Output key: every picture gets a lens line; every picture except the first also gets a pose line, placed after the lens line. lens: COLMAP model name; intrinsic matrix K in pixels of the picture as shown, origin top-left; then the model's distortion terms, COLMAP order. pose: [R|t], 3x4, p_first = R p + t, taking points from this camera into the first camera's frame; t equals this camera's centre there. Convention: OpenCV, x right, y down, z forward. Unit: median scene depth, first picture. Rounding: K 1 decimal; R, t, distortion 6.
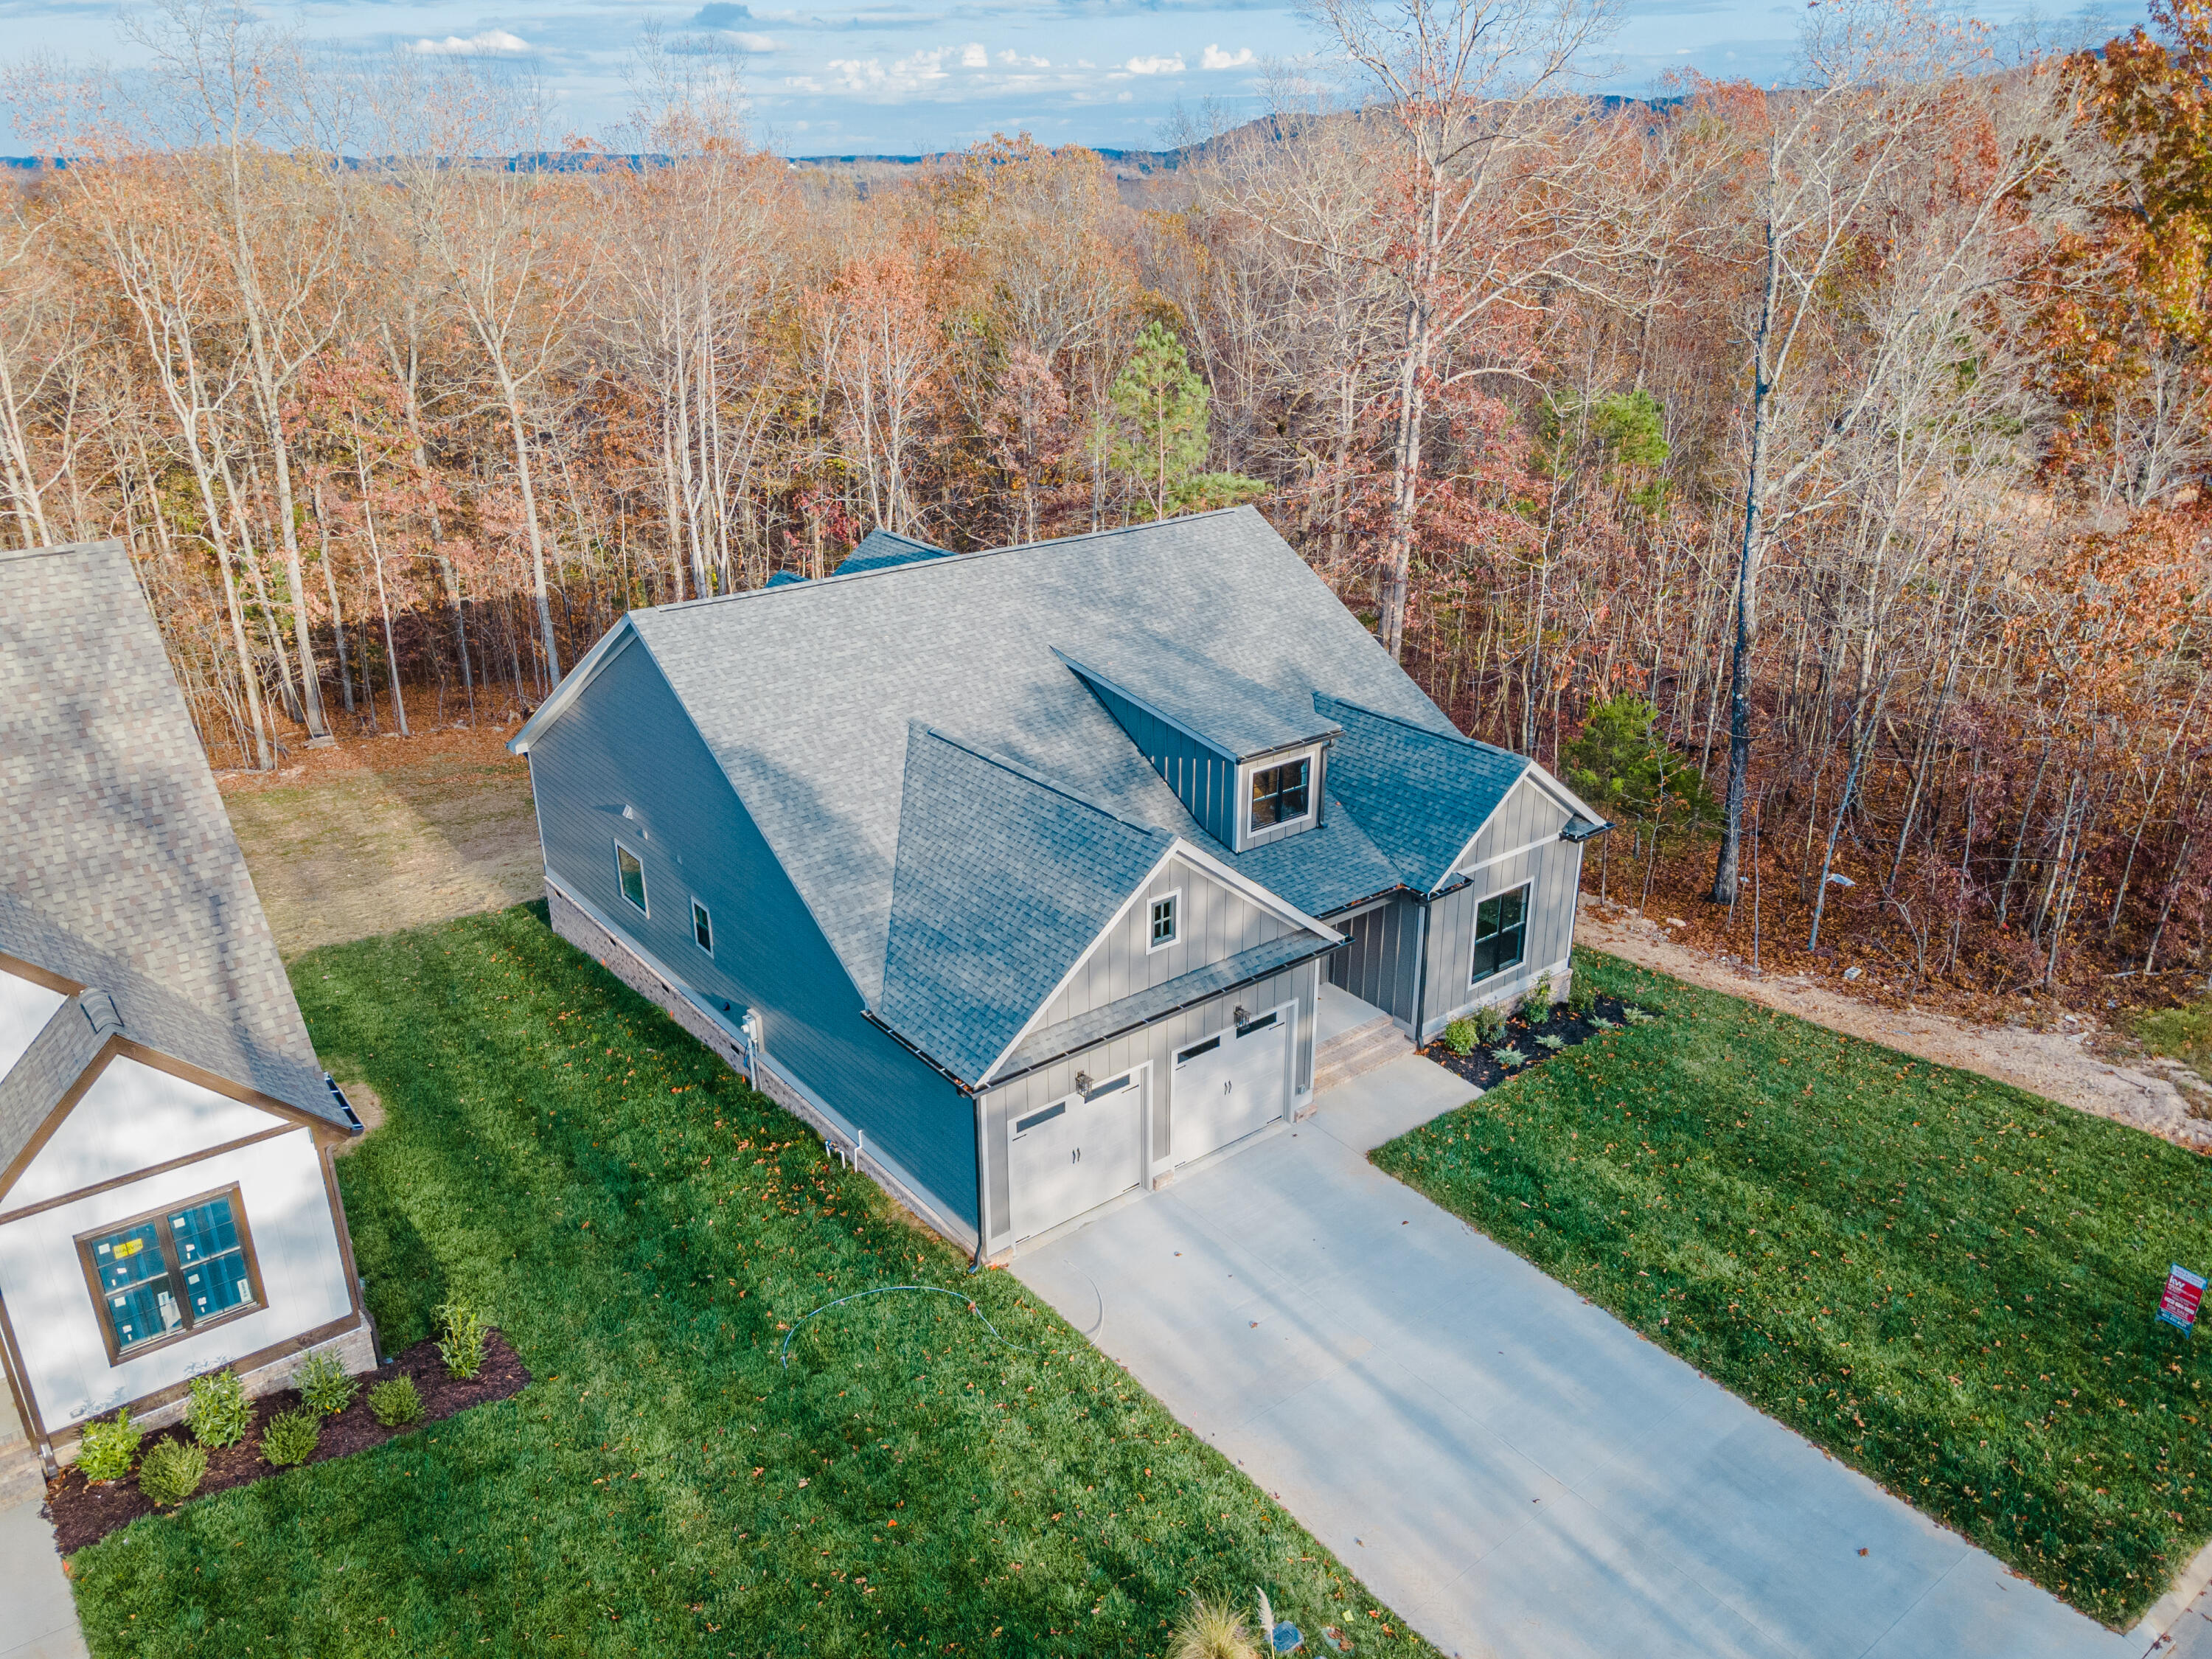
lens RADIAL K [[1624.3, 0, 1096.5], [0, 1624.3, 823.5], [0, 0, 1]] dist [0.041290, -0.000597]
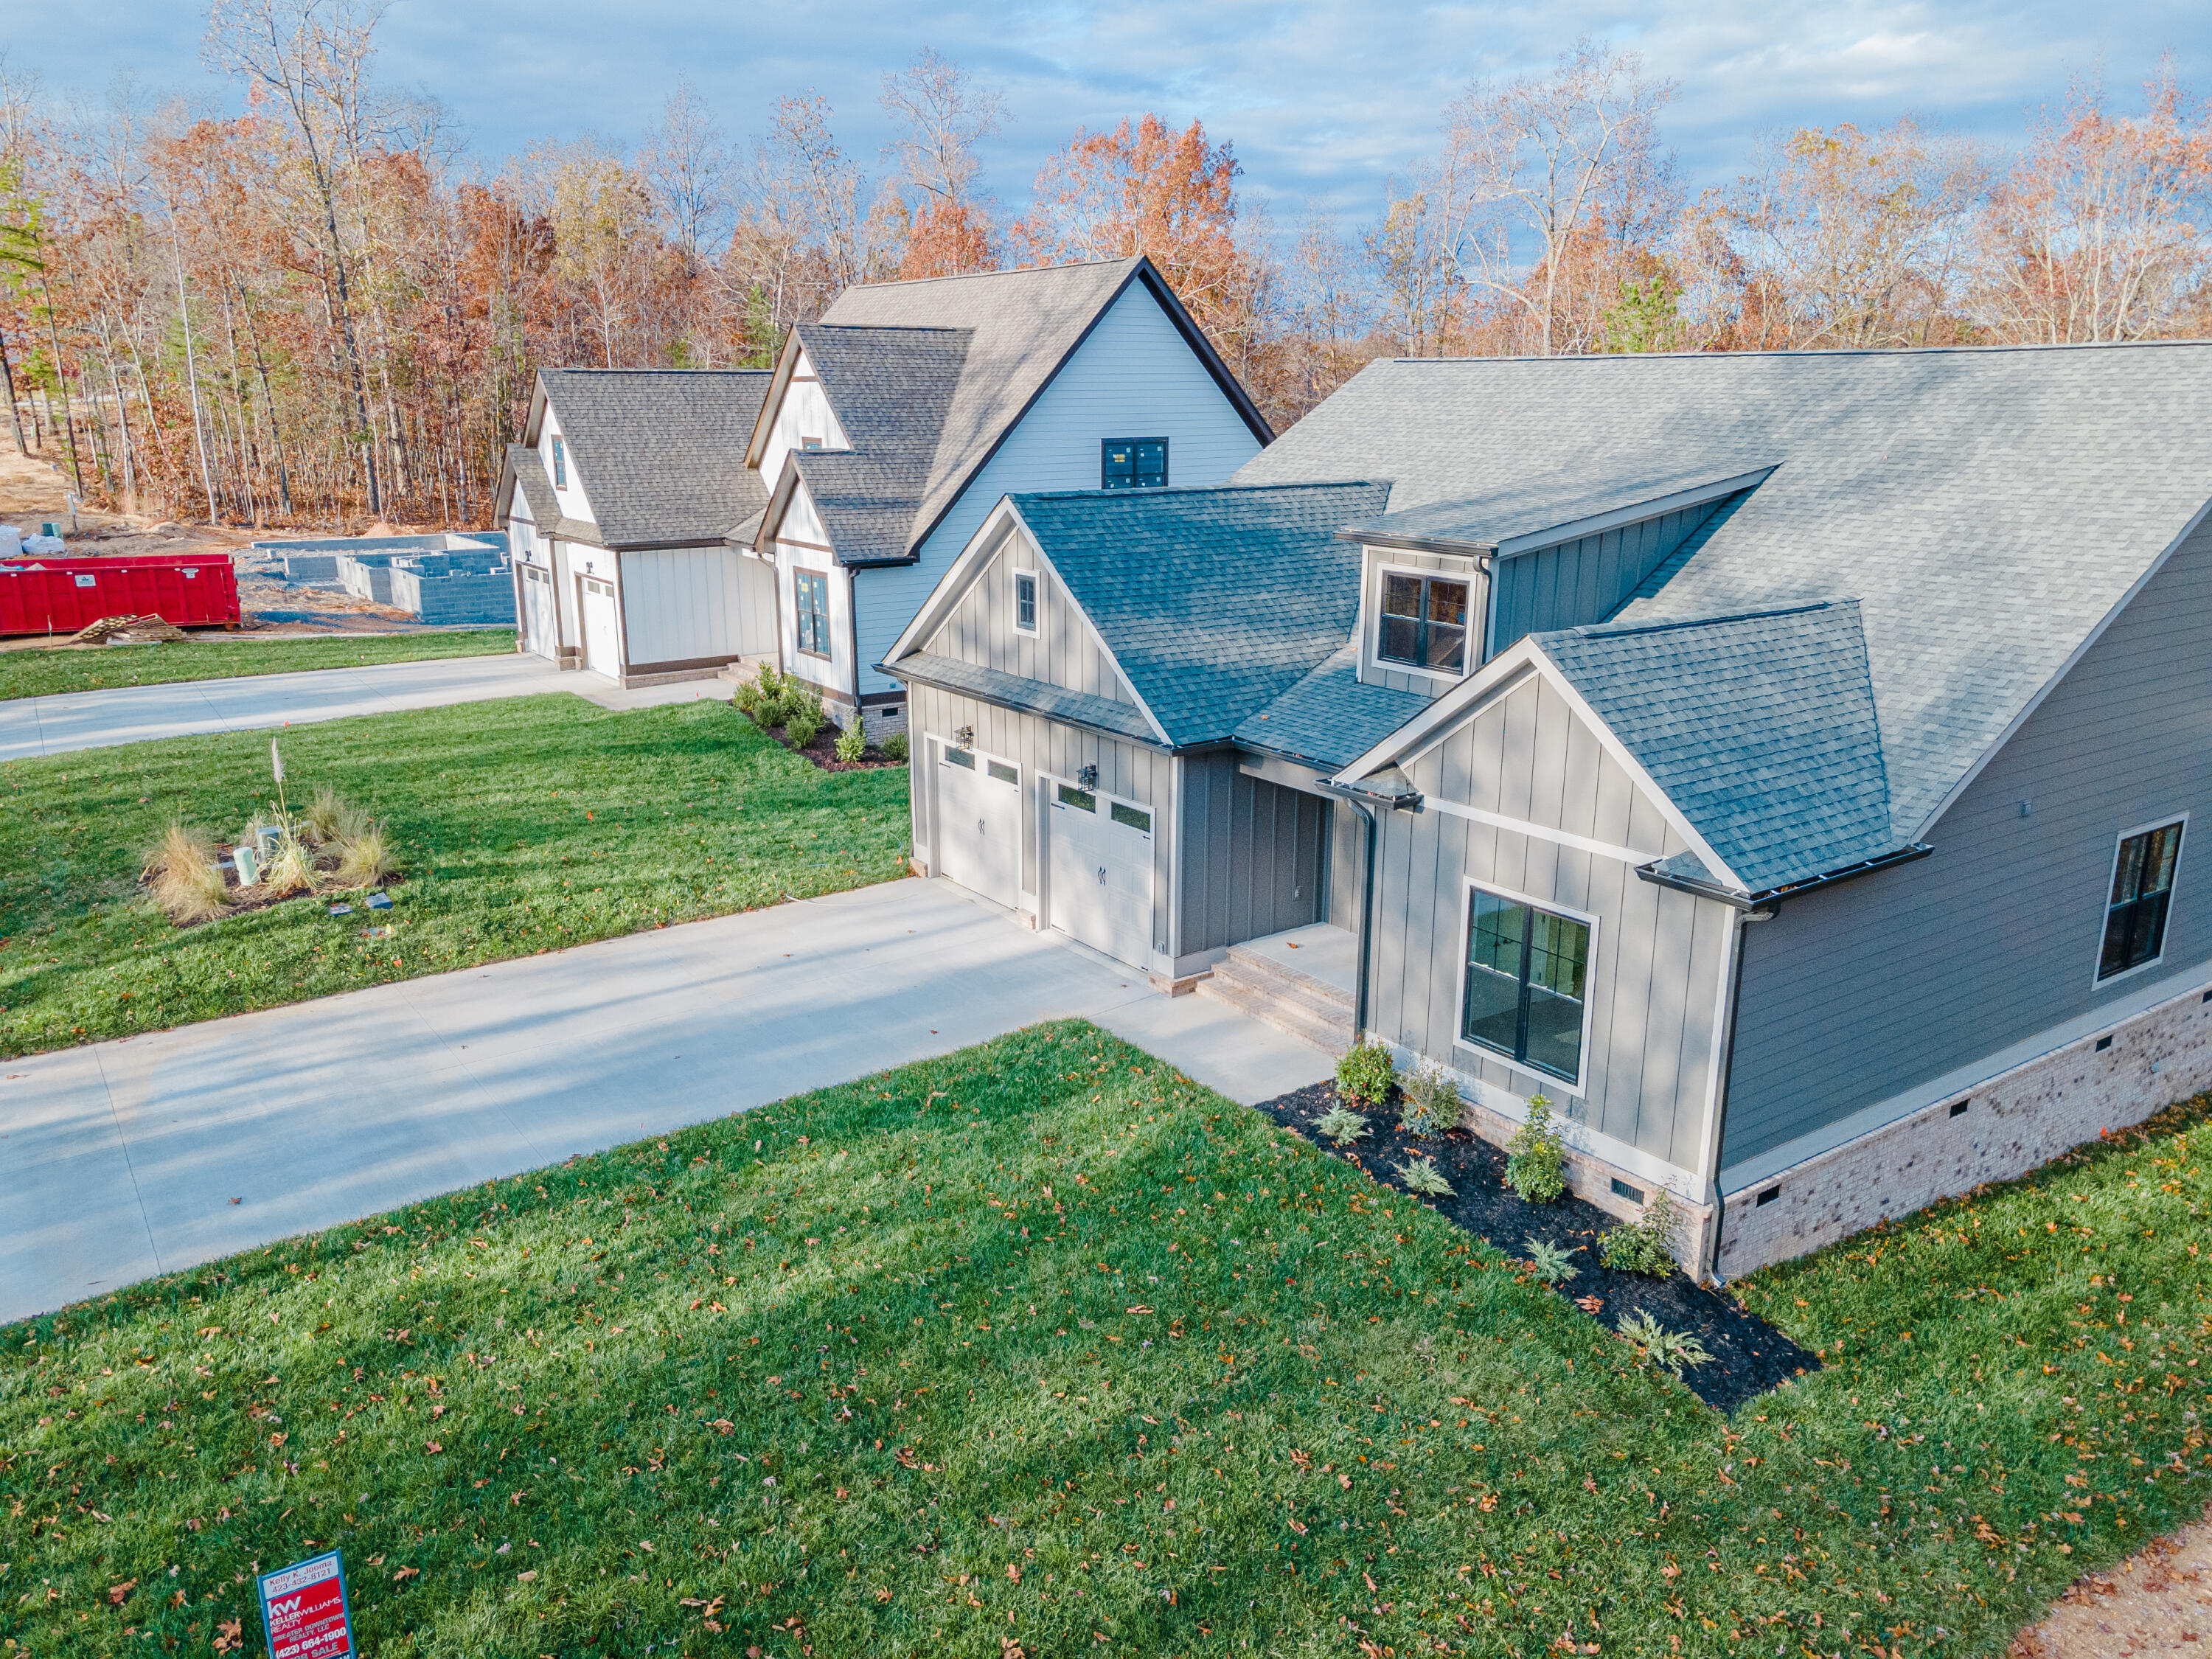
lens RADIAL K [[1626.6, 0, 1093.7], [0, 1626.6, 830.1], [0, 0, 1]] dist [0.011335, 0.034616]
pose [[-0.050772, 0.267433, -0.962238, 0.908979], [-0.381073, 0.885398, 0.266184, -0.080340], [0.923150, 0.380197, 0.056958, 0.981633]]
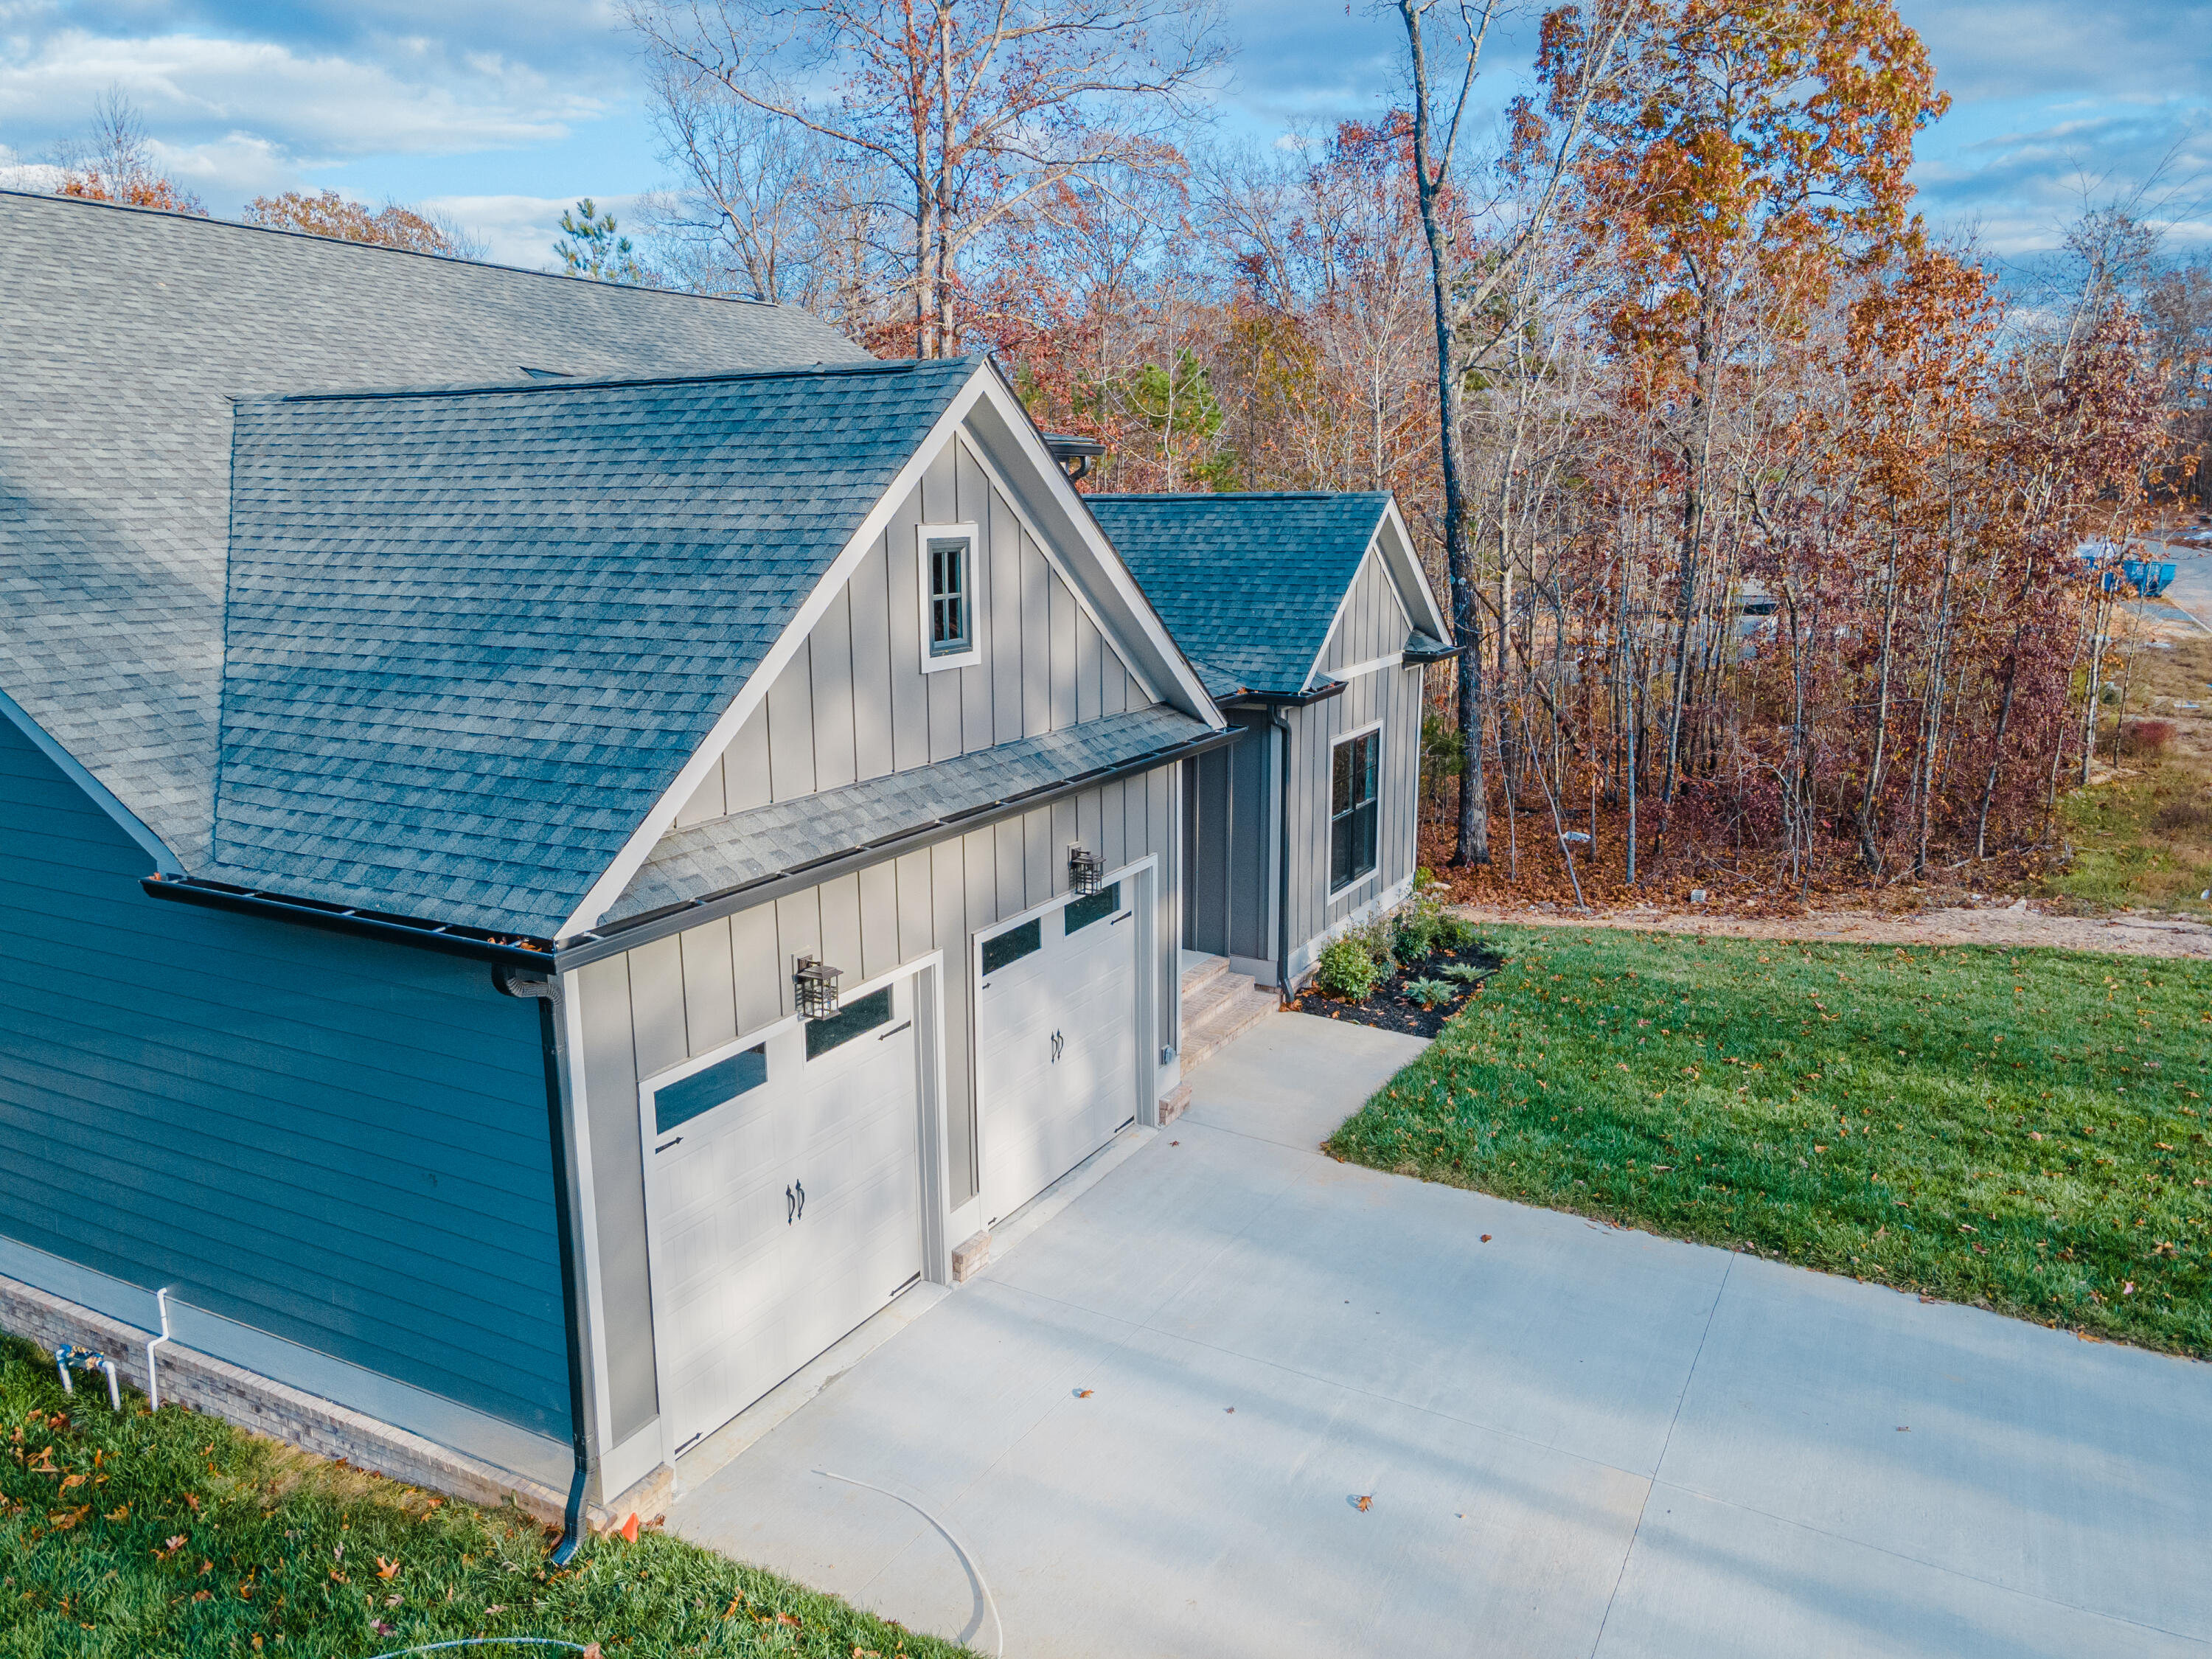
lens RADIAL K [[1624.3, 0, 1096.5], [0, 1624.3, 823.5], [0, 0, 1]] dist [0.041290, -0.000597]
pose [[0.922062, -0.079039, 0.378885, -0.085770], [0.146974, 0.977103, -0.153847, 0.181156], [-0.358050, 0.197543, 0.912566, 0.576375]]
